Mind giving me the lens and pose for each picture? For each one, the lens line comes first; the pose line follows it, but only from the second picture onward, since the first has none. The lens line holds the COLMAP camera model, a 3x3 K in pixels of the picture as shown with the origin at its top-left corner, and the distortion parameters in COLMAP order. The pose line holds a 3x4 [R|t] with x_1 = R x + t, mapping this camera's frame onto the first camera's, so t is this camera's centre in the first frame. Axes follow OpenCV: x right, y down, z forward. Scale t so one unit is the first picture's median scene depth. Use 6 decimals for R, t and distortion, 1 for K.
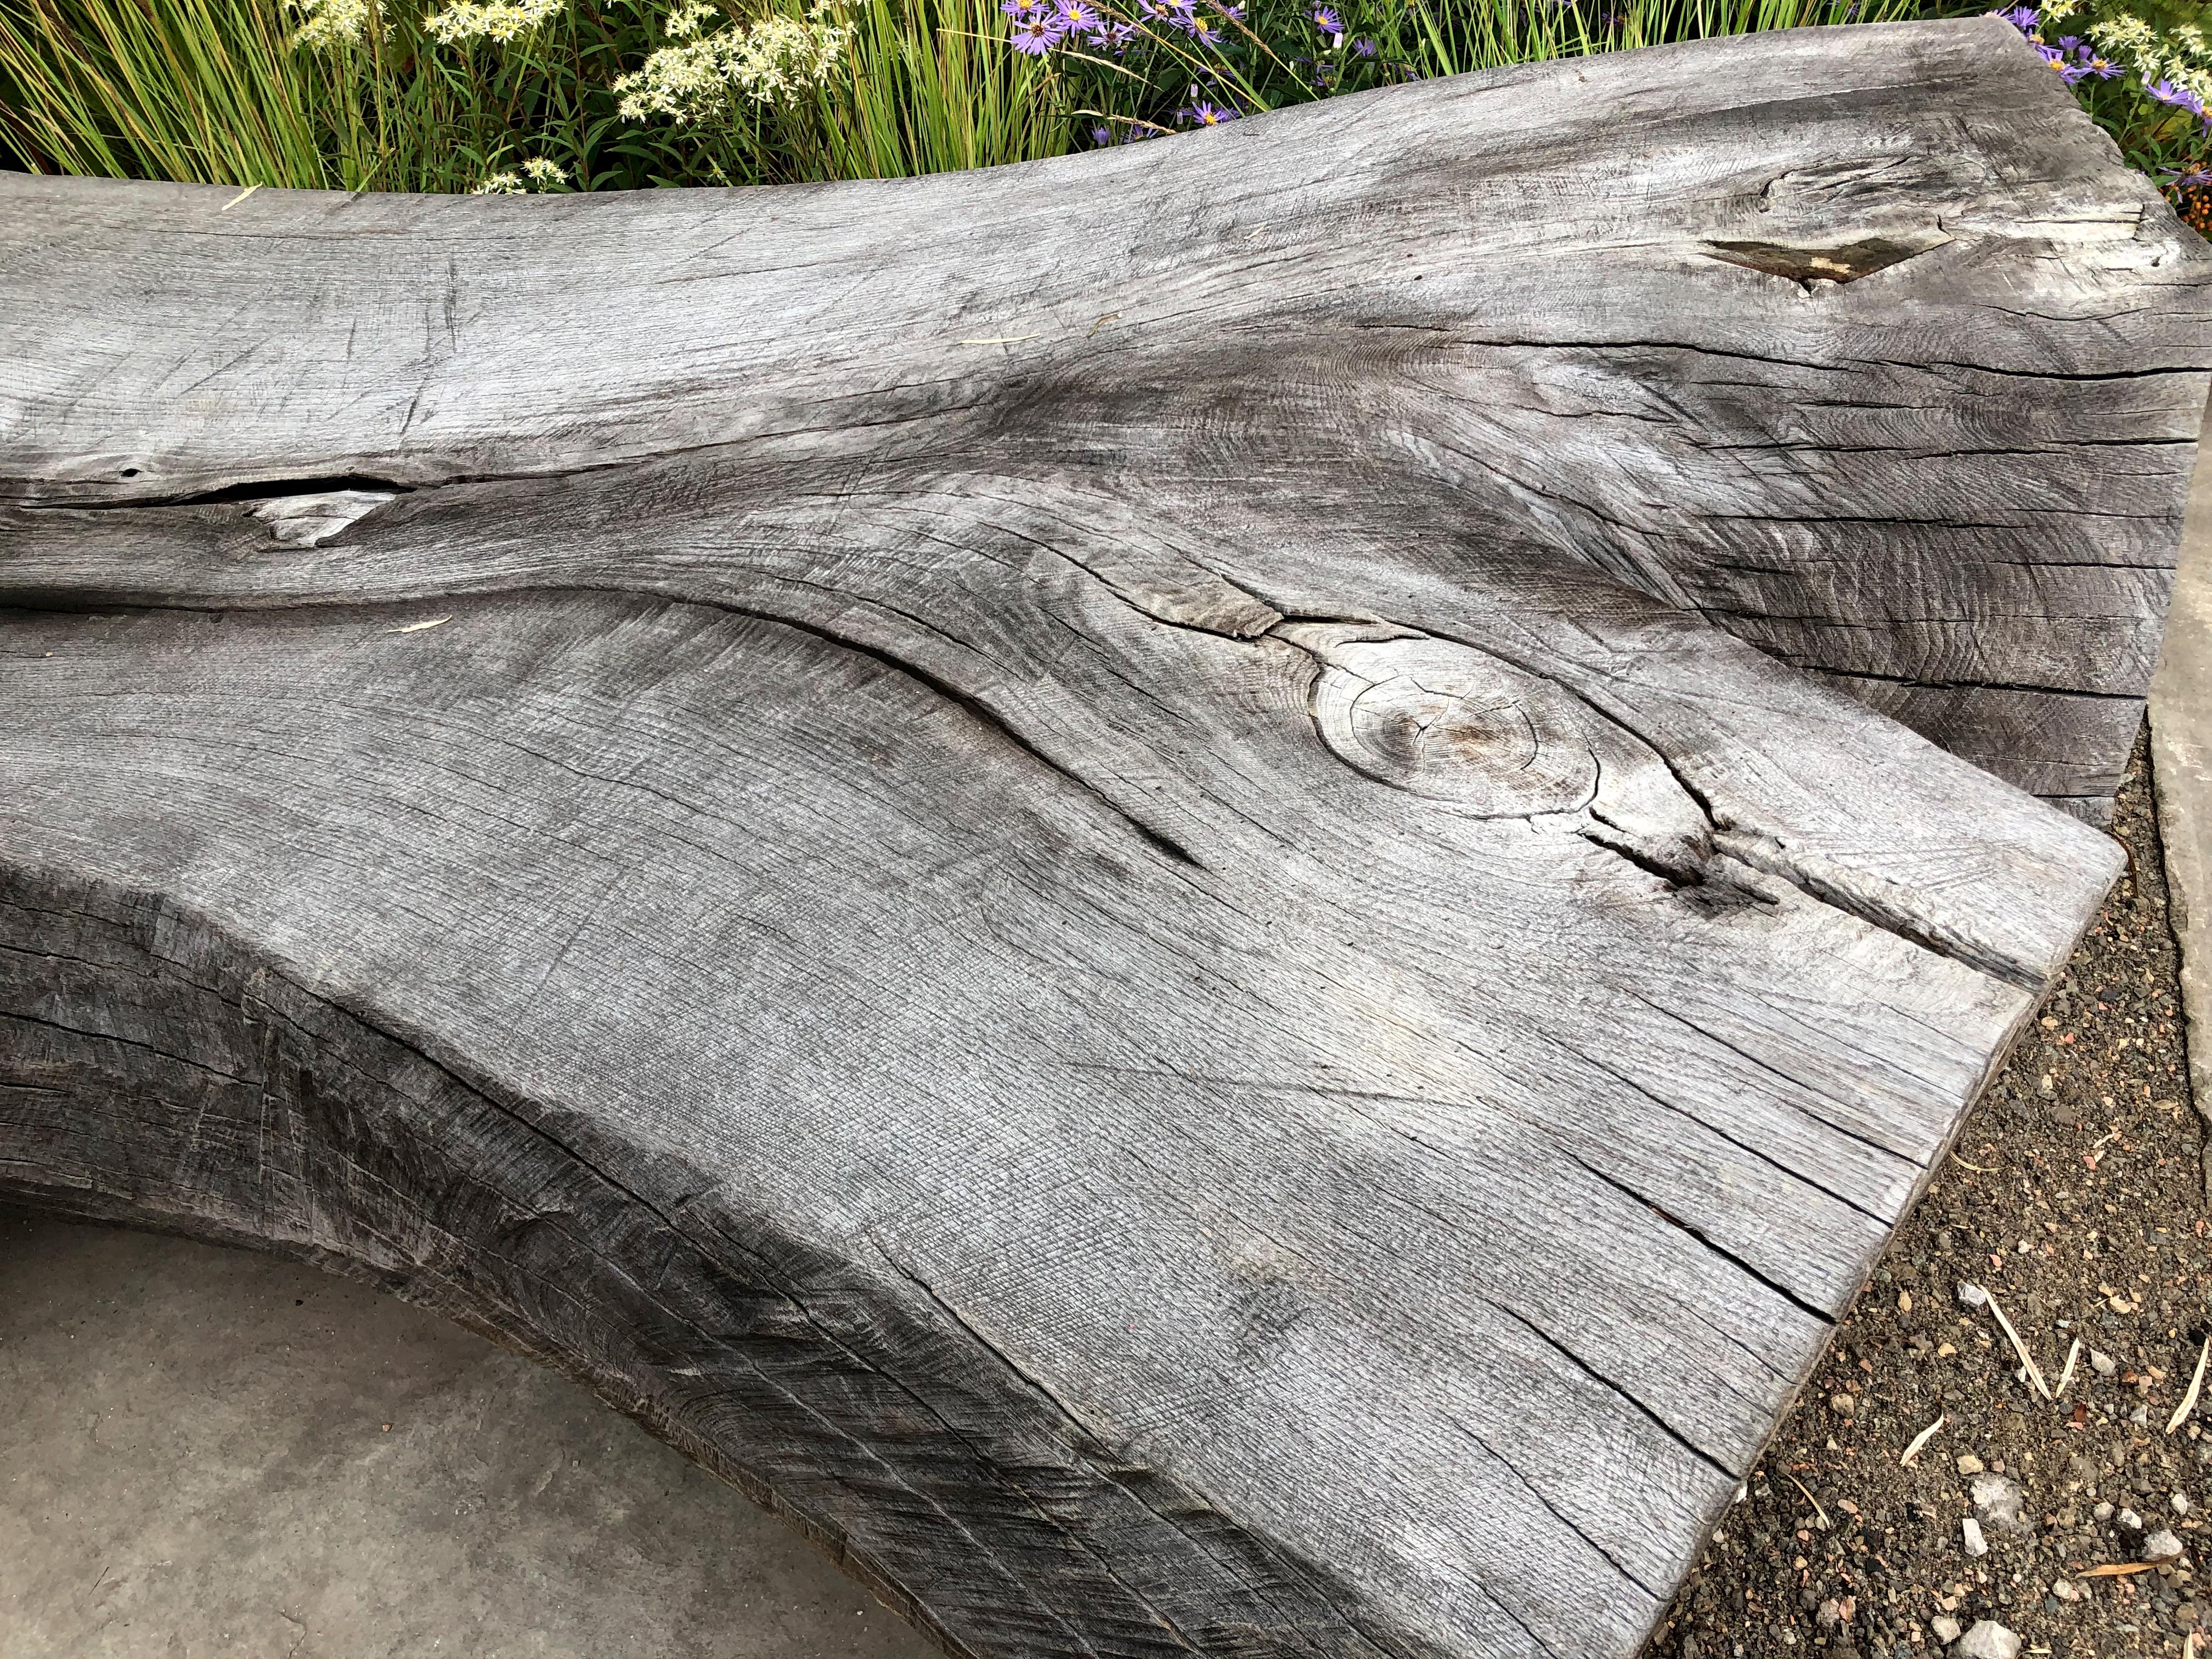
lens RADIAL K [[1753.3, 0, 1106.0], [0, 1753.3, 829.5], [0, 0, 1]] dist [0.000354, -0.009530]
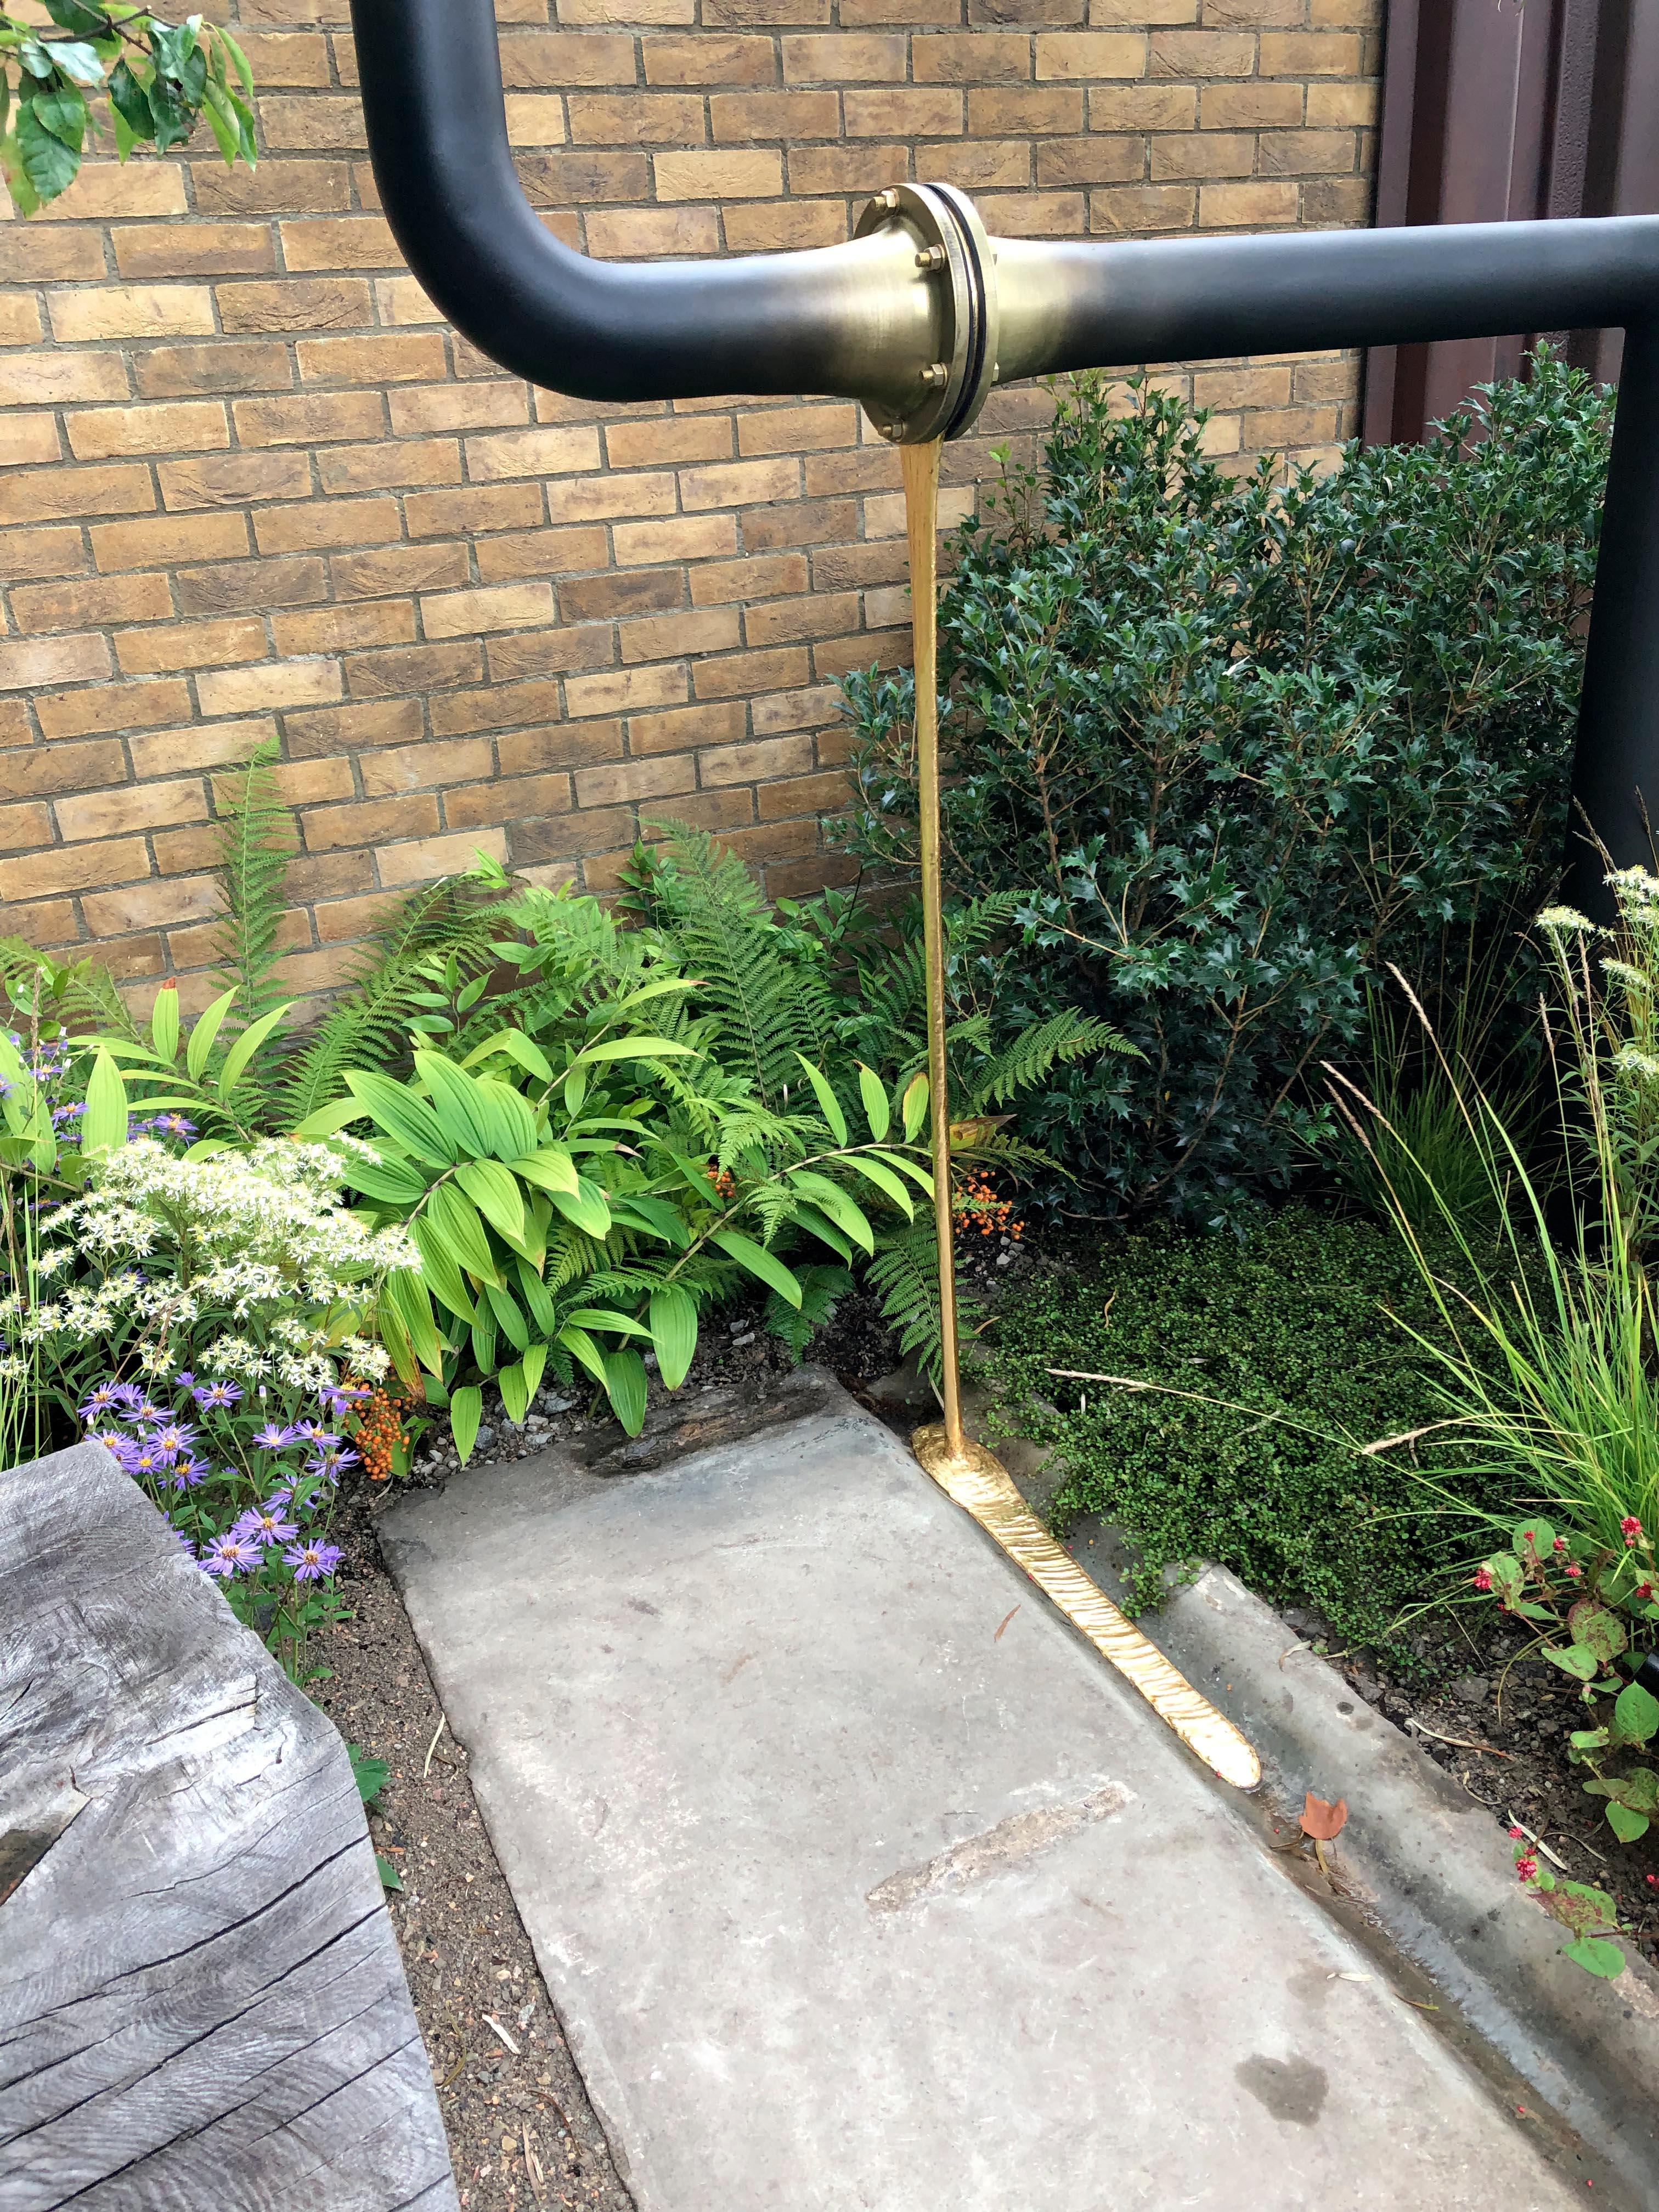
lens RADIAL K [[1753.3, 0, 829.5], [0, 1753.3, 1106.0], [0, 0, 1]] dist [0.000354, -0.009530]
pose [[0.711325, -0.254295, 0.655249, 0.230155], [0.473570, 0.862279, -0.179458, -0.293093], [-0.519372, 0.437959, 0.733787, -0.099161]]
